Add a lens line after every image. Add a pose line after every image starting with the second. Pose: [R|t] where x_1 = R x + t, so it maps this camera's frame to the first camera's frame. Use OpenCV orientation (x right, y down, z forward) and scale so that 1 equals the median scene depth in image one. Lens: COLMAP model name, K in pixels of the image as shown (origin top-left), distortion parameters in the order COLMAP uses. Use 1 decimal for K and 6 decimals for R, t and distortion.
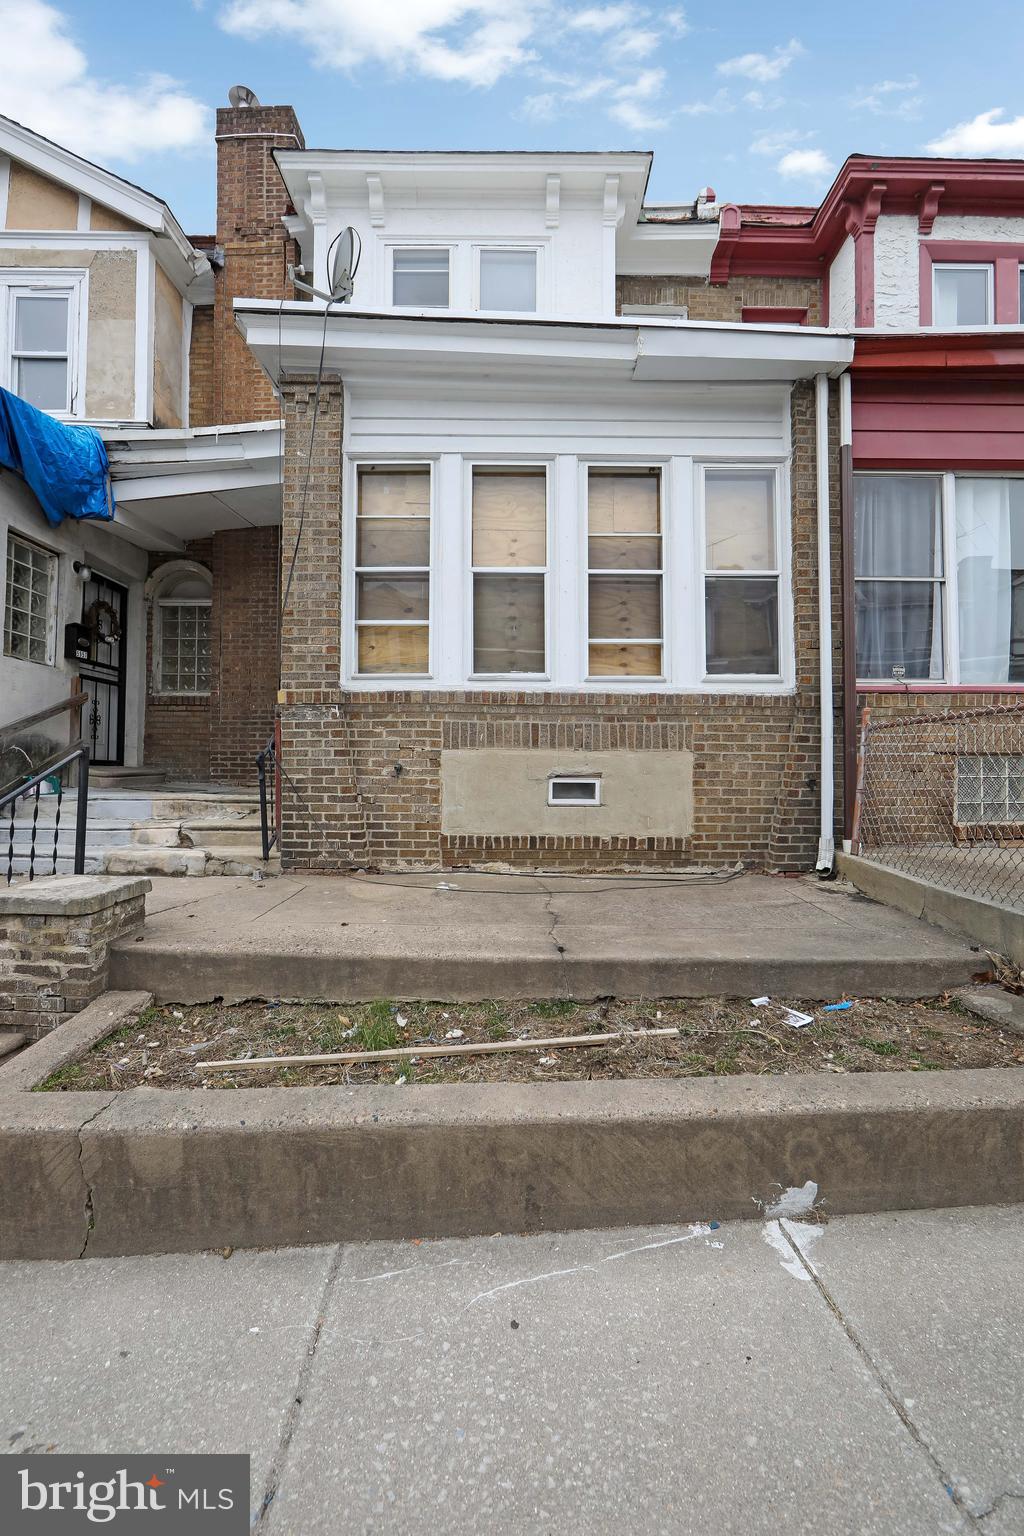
lens RADIAL K [[628.9, 0, 510.6], [0, 628.9, 757.5], [0, 0, 1]] dist [-0.014584, 0.002920]
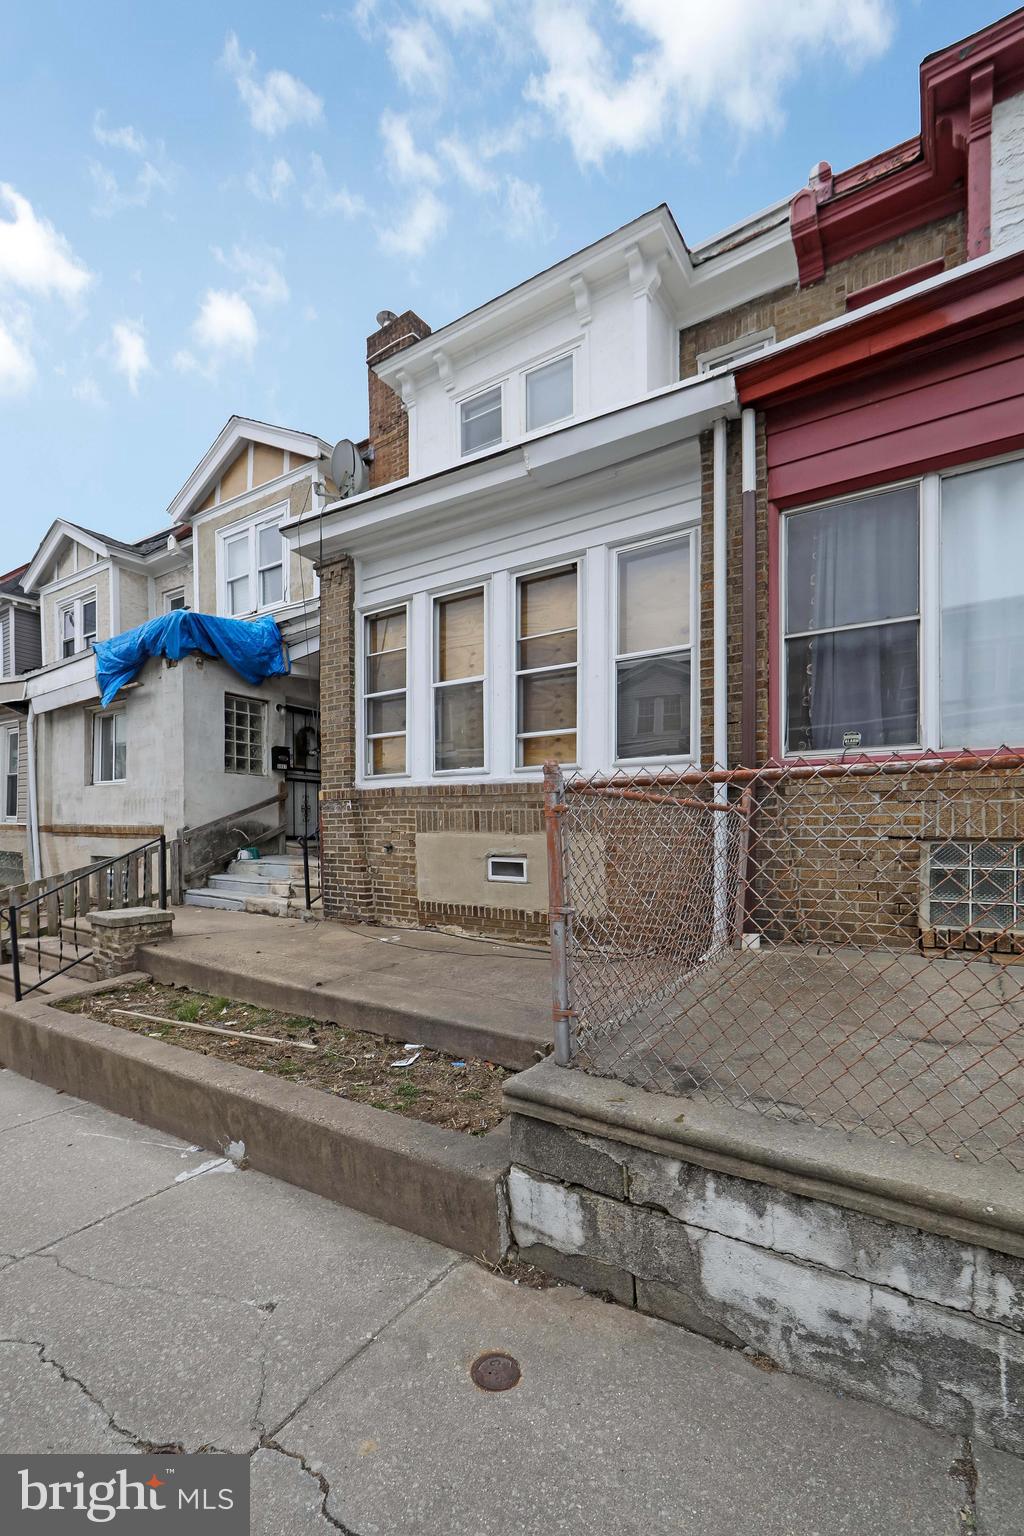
lens RADIAL K [[628.9, 0, 522.3], [0, 628.9, 849.8], [0, 0, 1]] dist [-0.014584, 0.002920]
pose [[0.835728, 0.017990, -0.548849, 0.753707], [0.004990, 0.999173, 0.040349, -0.028004], [0.549121, -0.036460, 0.834947, 0.061769]]
